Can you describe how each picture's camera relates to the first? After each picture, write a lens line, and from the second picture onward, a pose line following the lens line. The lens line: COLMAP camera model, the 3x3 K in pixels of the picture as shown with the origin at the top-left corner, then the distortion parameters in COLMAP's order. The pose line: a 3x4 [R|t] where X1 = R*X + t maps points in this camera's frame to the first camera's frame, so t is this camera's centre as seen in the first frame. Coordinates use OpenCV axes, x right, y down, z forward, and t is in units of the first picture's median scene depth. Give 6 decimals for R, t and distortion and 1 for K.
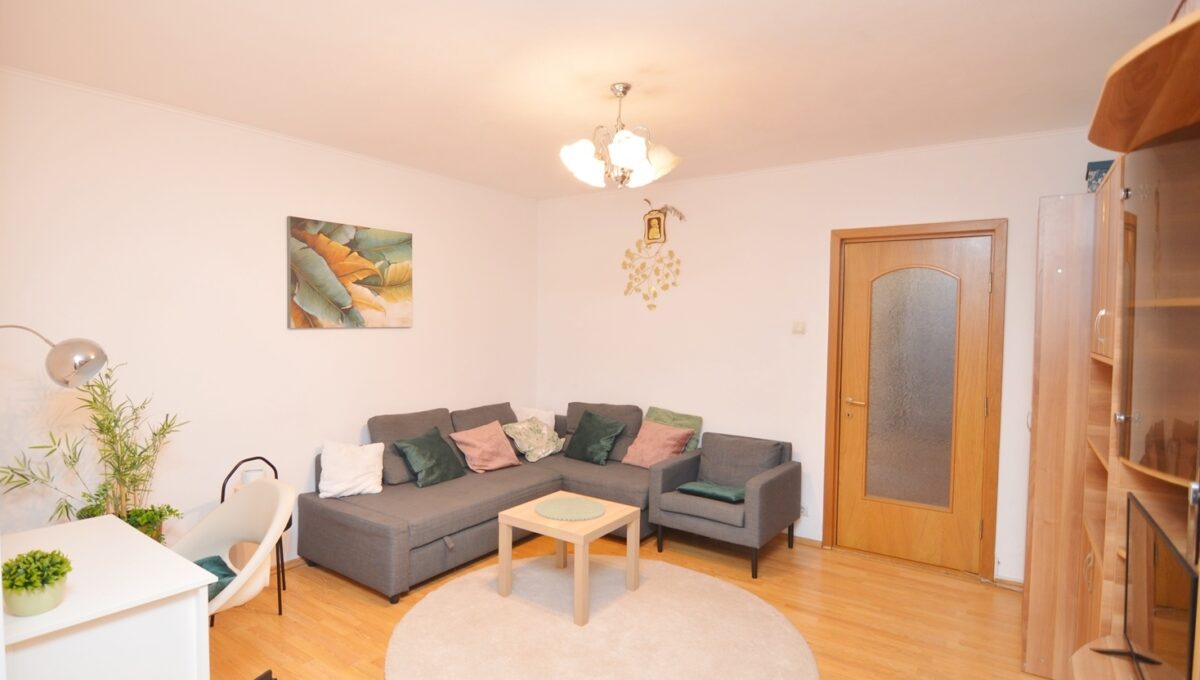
lens RADIAL K [[614.5, 0, 562.5], [0, 614.5, 342.2], [0, 0, 1]] dist [-0.001836, -0.016911]
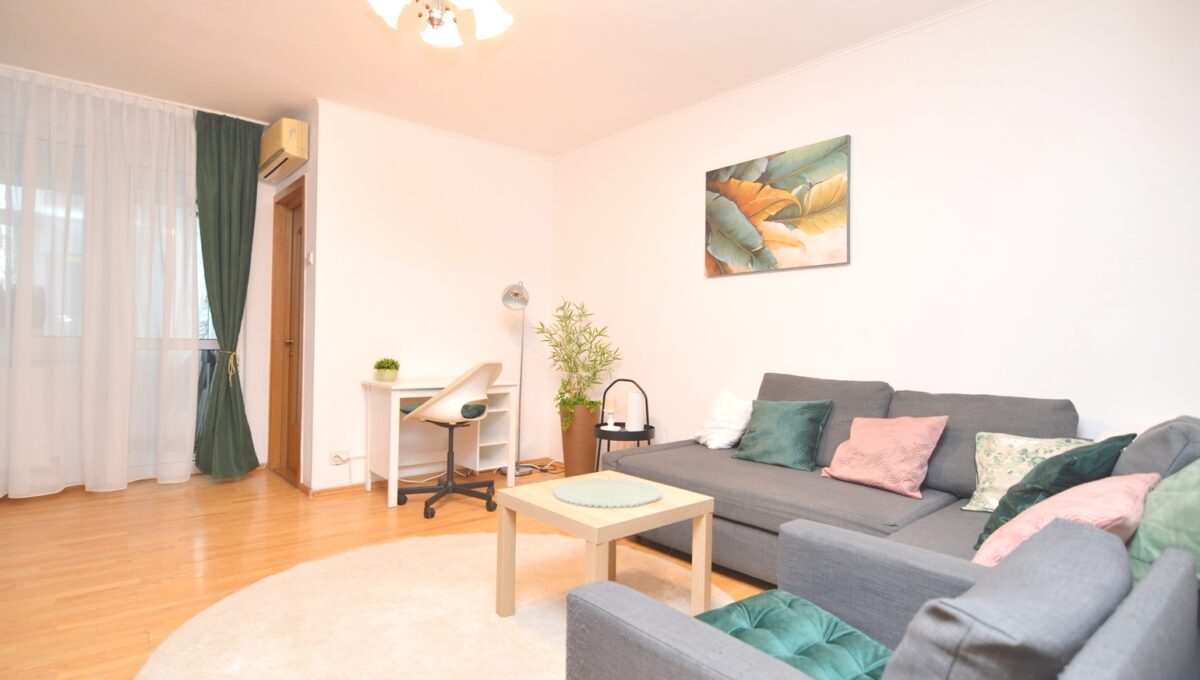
lens RADIAL K [[587.4, 0, 593.0], [0, 587.4, 342.7], [0, 0, 1]] dist [-0.005125, -0.011566]
pose [[-0.215121, -0.016409, -0.976450, 0.543984], [-0.056301, 0.998404, -0.004374, 0.098750], [0.974963, 0.054034, -0.215701, 0.954343]]
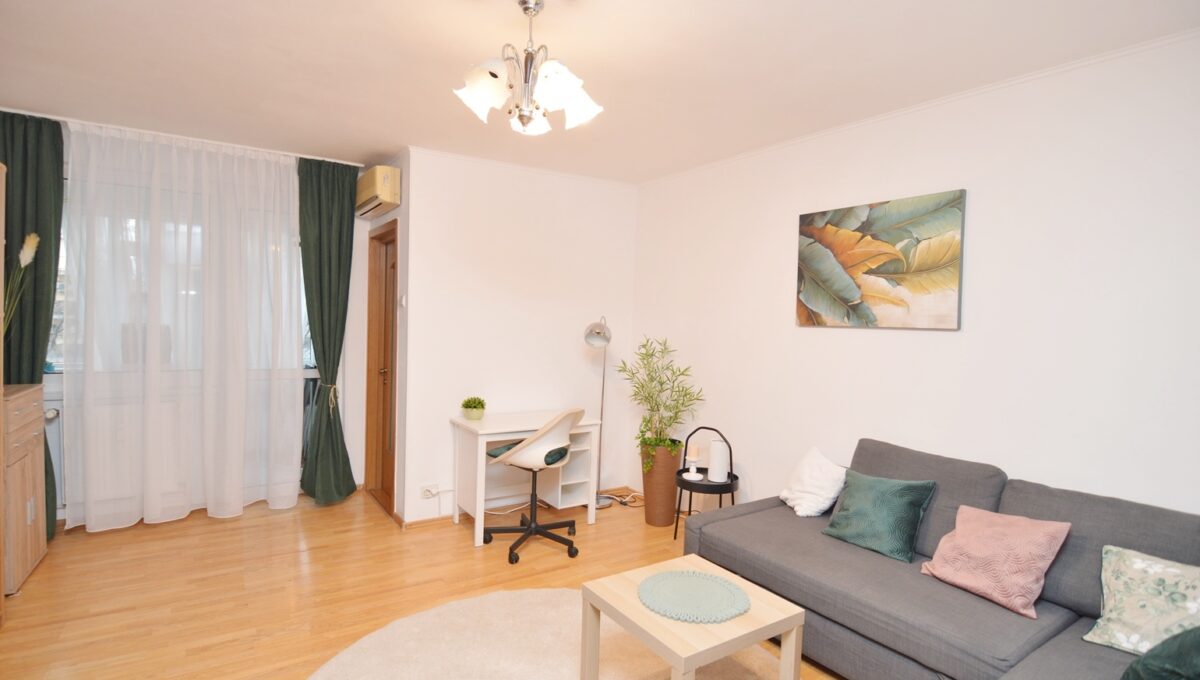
lens RADIAL K [[587.4, 0, 593.0], [0, 587.4, 342.7], [0, 0, 1]] dist [-0.005125, -0.011566]
pose [[-0.340839, 0.016506, -0.939977, 0.538268], [-0.067262, 0.996855, 0.041895, -0.011102], [0.937713, 0.077504, -0.338657, 0.935739]]
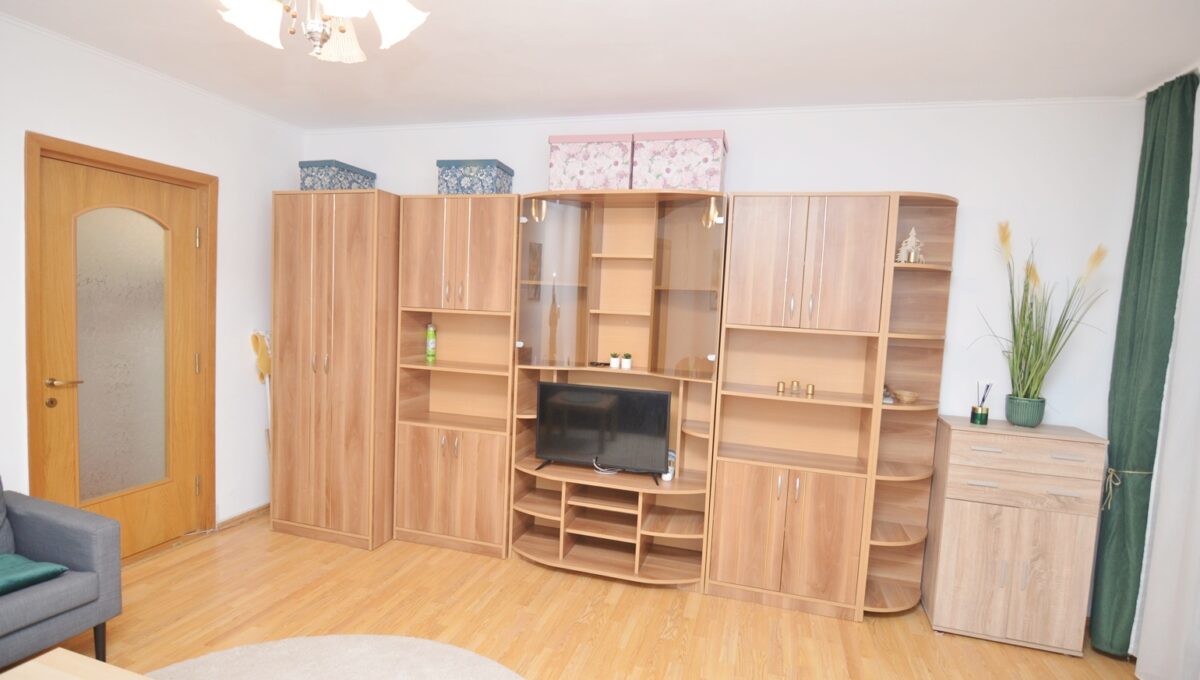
lens RADIAL K [[587.4, 0, 593.0], [0, 587.4, 342.7], [0, 0, 1]] dist [-0.005125, -0.011566]
pose [[-0.337752, -0.088395, 0.937075, -0.376117], [-0.013369, 0.995930, 0.089129, -0.018703], [-0.941140, 0.017576, -0.337560, 0.650209]]
